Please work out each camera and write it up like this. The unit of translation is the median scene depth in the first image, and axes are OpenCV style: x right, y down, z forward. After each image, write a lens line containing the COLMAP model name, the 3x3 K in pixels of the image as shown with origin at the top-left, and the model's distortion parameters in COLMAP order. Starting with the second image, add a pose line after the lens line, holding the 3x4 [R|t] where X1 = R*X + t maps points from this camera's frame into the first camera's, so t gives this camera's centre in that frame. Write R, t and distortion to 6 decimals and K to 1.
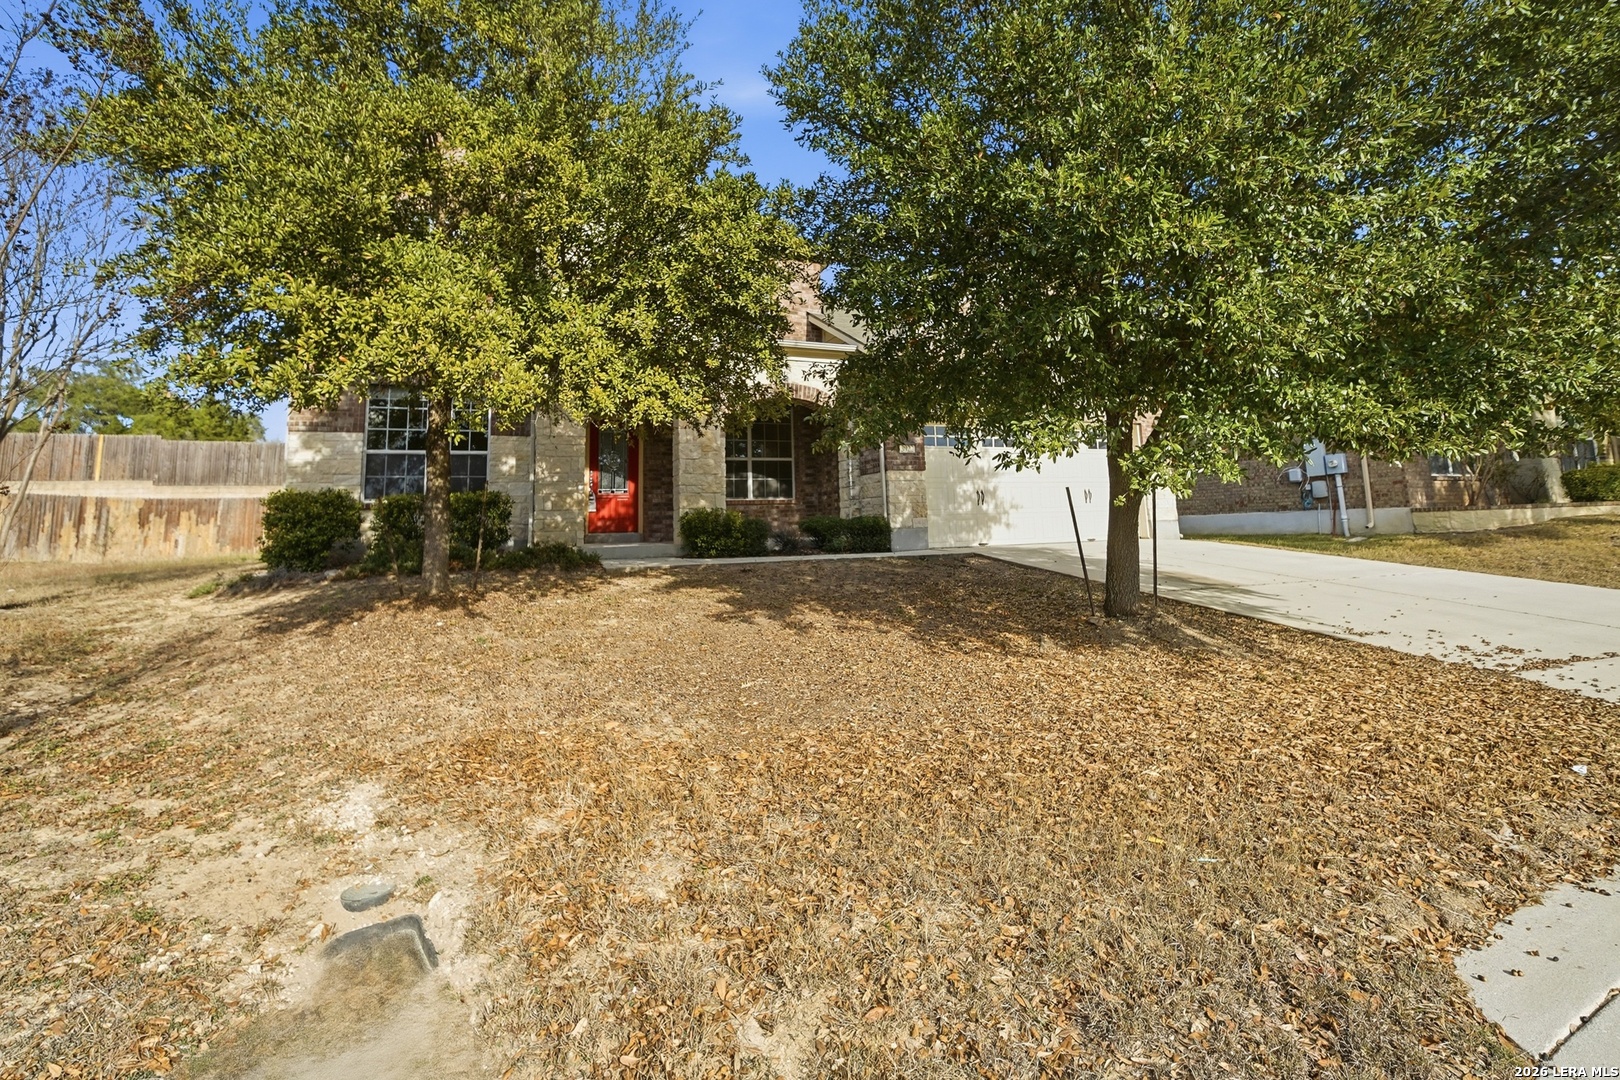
lens RADIAL K [[664.8, 0, 804.1], [0, 664.8, 533.8], [0, 0, 1]] dist [-0.026071, 0.007360]
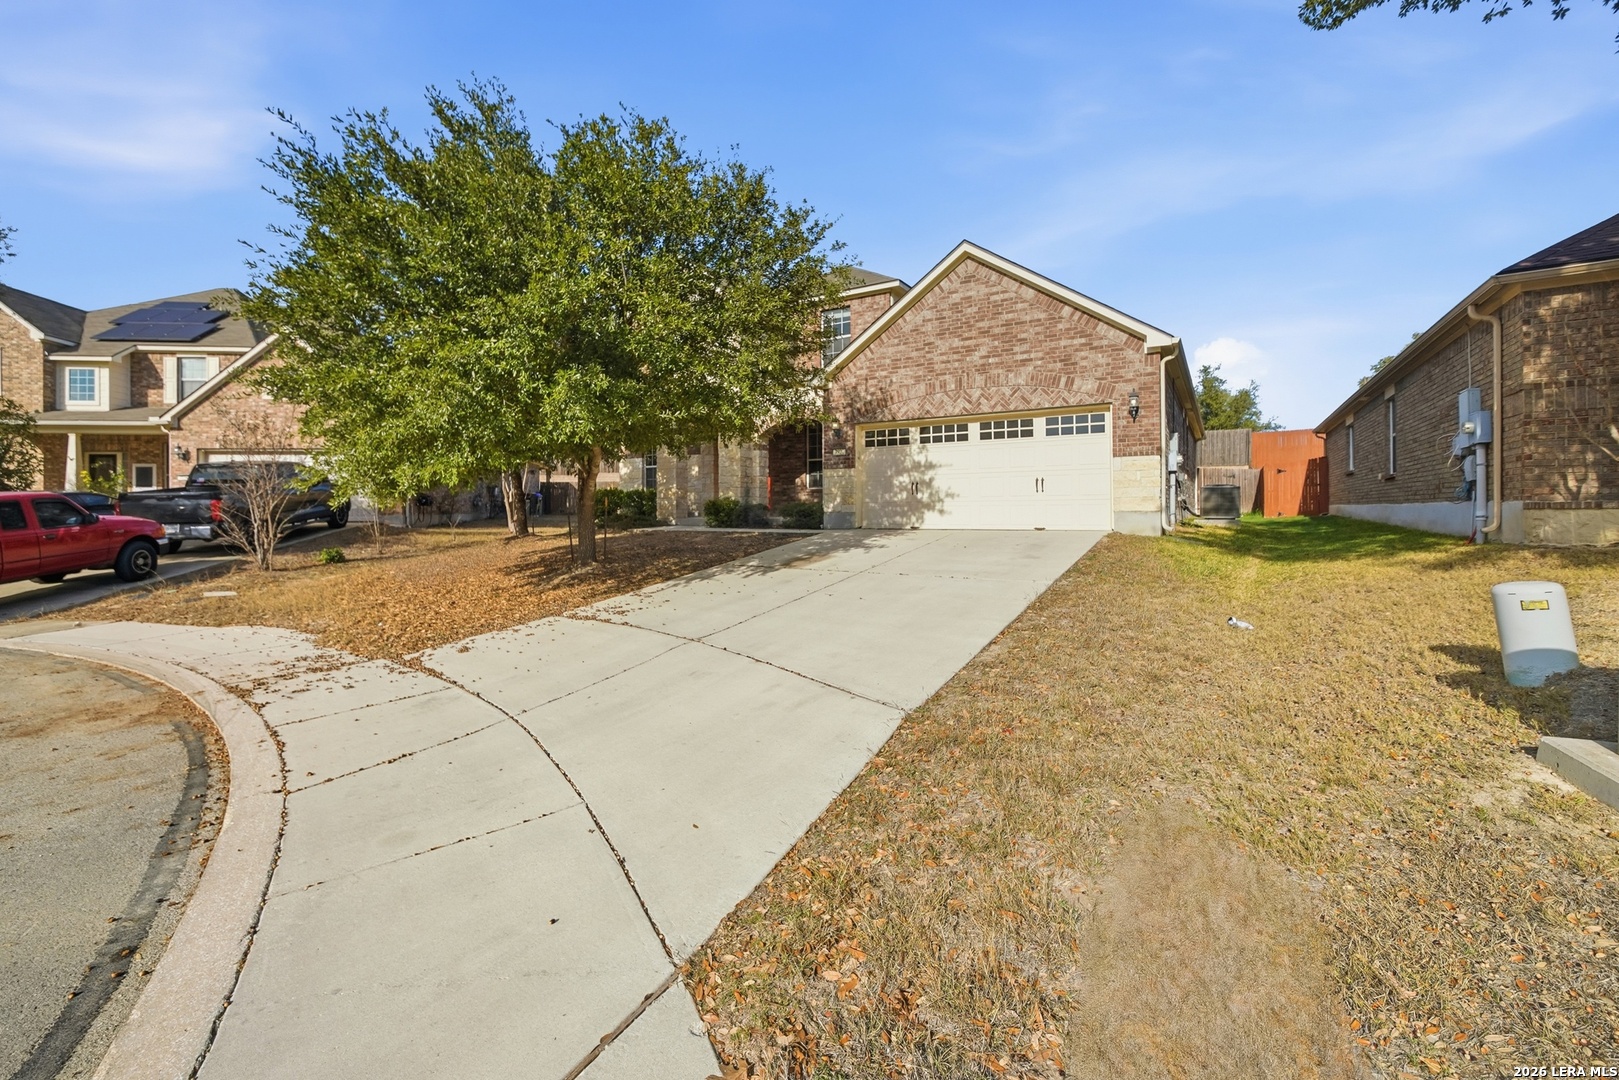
lens RADIAL K [[664.3, 0, 803.6], [0, 664.3, 533.8], [0, 0, 1]] dist [-0.026071, 0.007360]
pose [[0.595755, 0.055355, -0.801257, 1.176860], [-0.015458, 0.998228, 0.057469, -0.039975], [0.803018, -0.021852, 0.595554, 0.145272]]
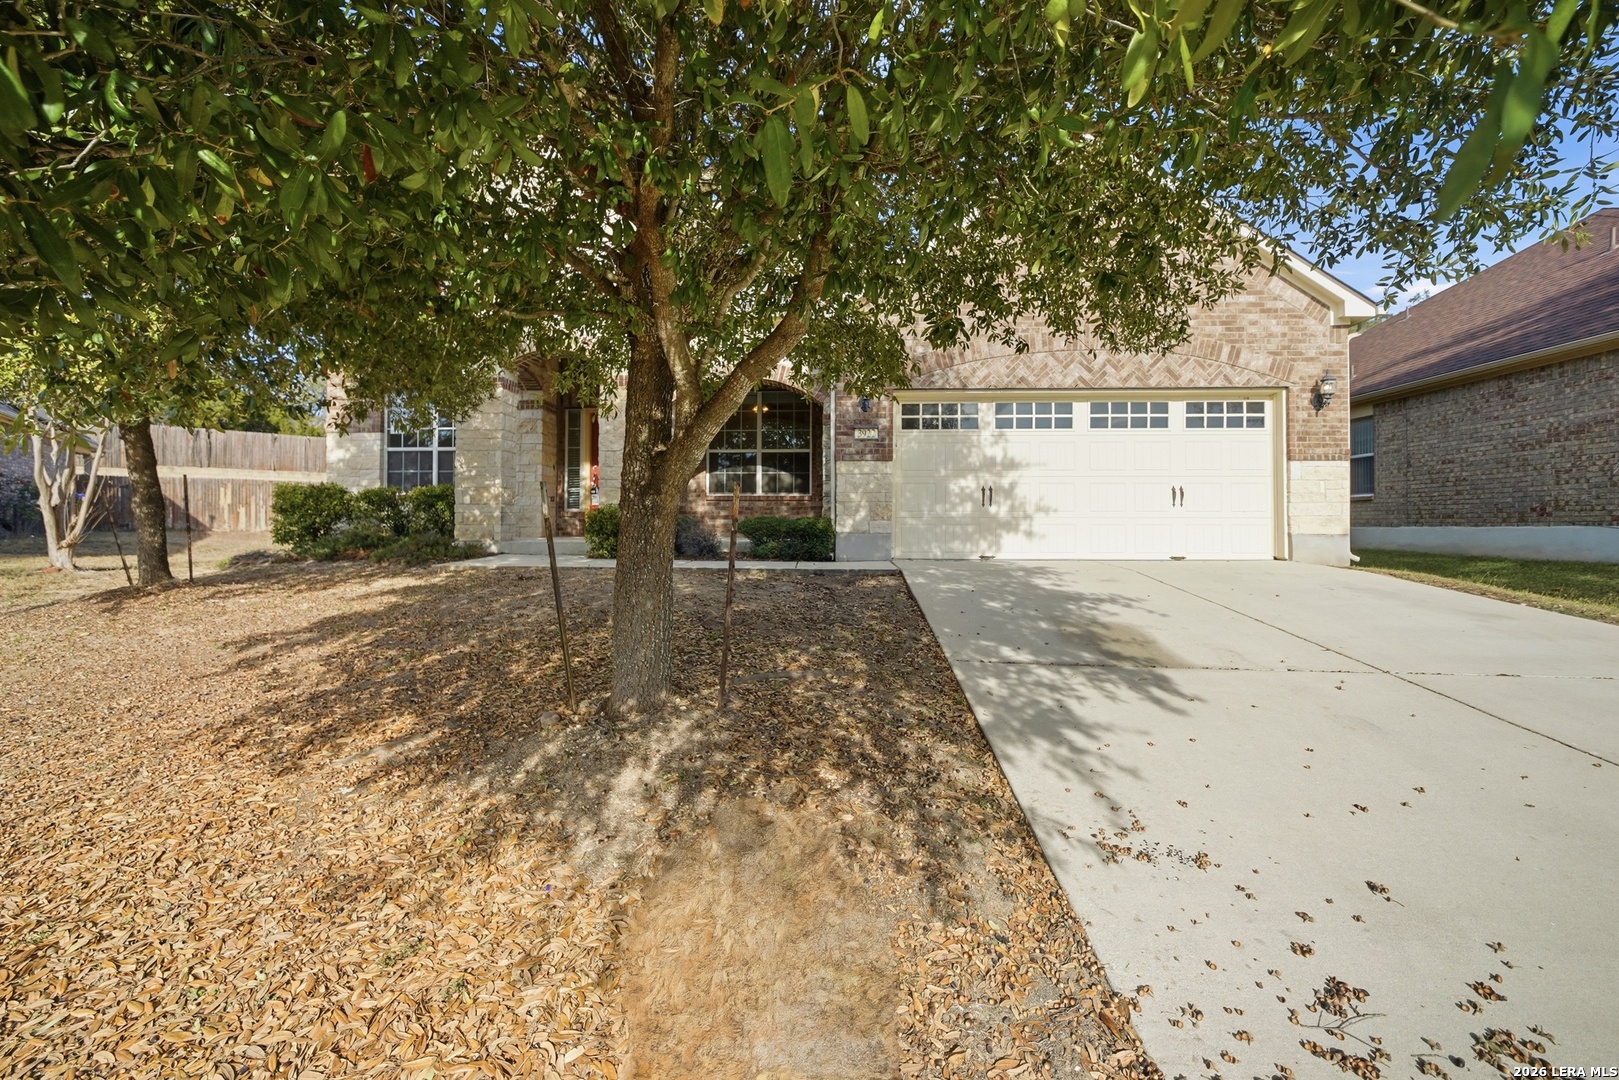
lens RADIAL K [[664.3, 0, 803.6], [0, 664.3, 533.8], [0, 0, 1]] dist [-0.026071, 0.007360]
pose [[0.911236, 0.035153, -0.410383, 0.415819], [-0.031371, 0.999381, 0.015949, -0.018514], [0.410689, -0.001659, 0.911774, 0.237730]]
